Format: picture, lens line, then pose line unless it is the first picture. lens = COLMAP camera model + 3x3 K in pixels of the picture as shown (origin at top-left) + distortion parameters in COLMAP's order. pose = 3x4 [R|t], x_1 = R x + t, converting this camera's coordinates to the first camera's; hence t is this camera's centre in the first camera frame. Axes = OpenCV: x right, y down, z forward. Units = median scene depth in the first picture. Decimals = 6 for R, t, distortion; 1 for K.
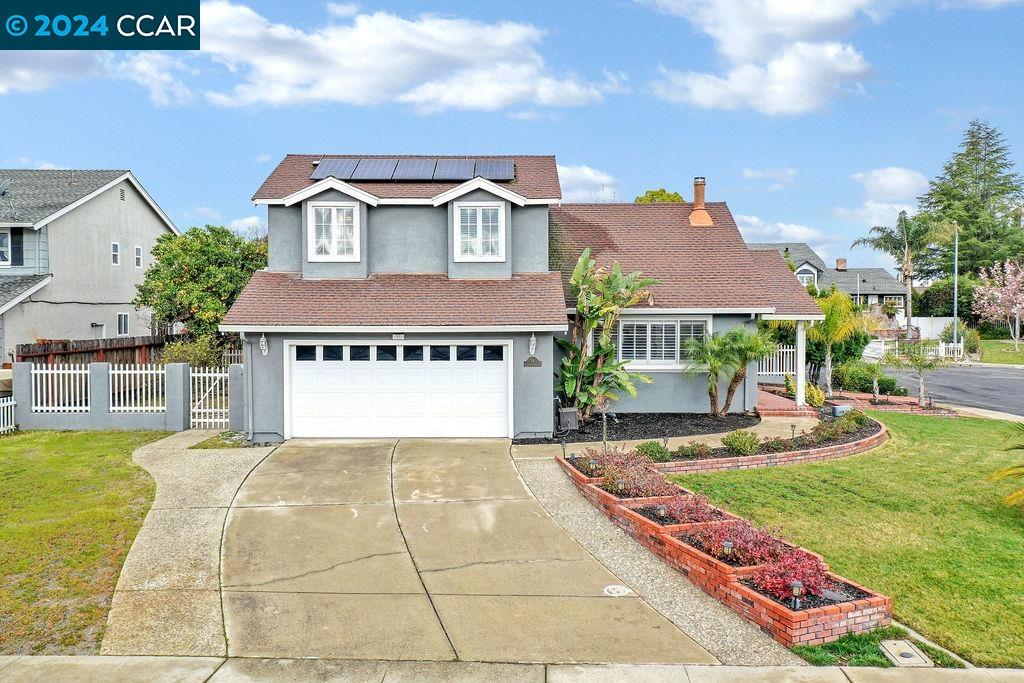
lens RADIAL K [[817.9, 0, 521.4], [0, 817.9, 338.6], [0, 0, 1]] dist [0.008833, 0.007208]
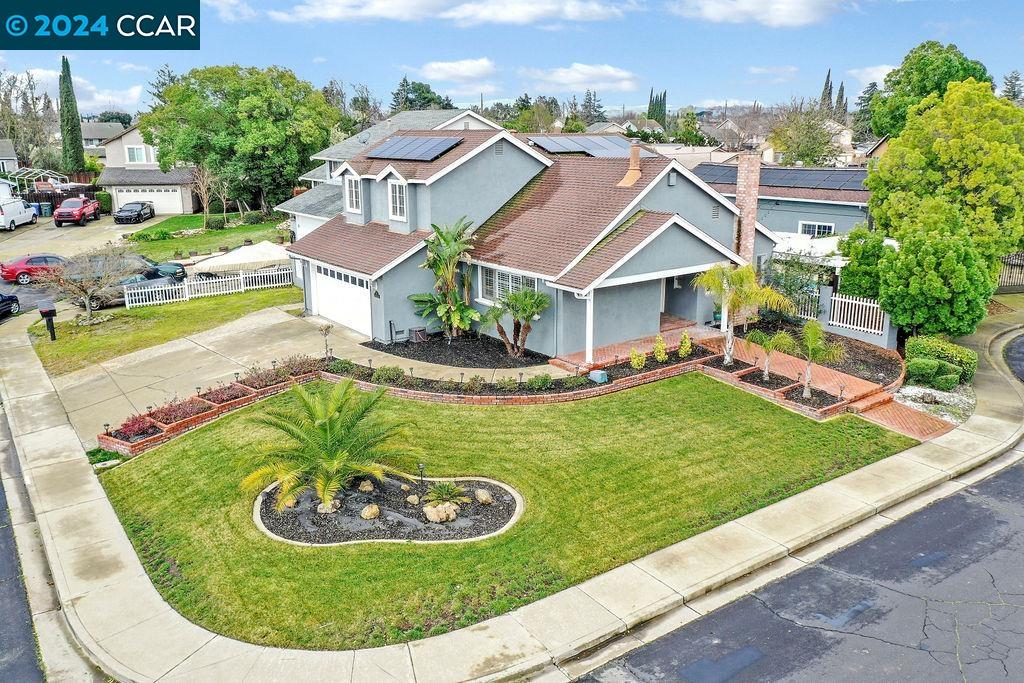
lens RADIAL K [[811.4, 0, 512.0], [0, 811.4, 341.5], [0, 0, 1]] dist [-0.009233, -0.002869]
pose [[0.585188, 0.202659, -0.785165, 1.371609], [-0.025758, 0.972424, 0.231795, -0.244268], [0.810488, -0.115419, 0.574271, 0.317704]]
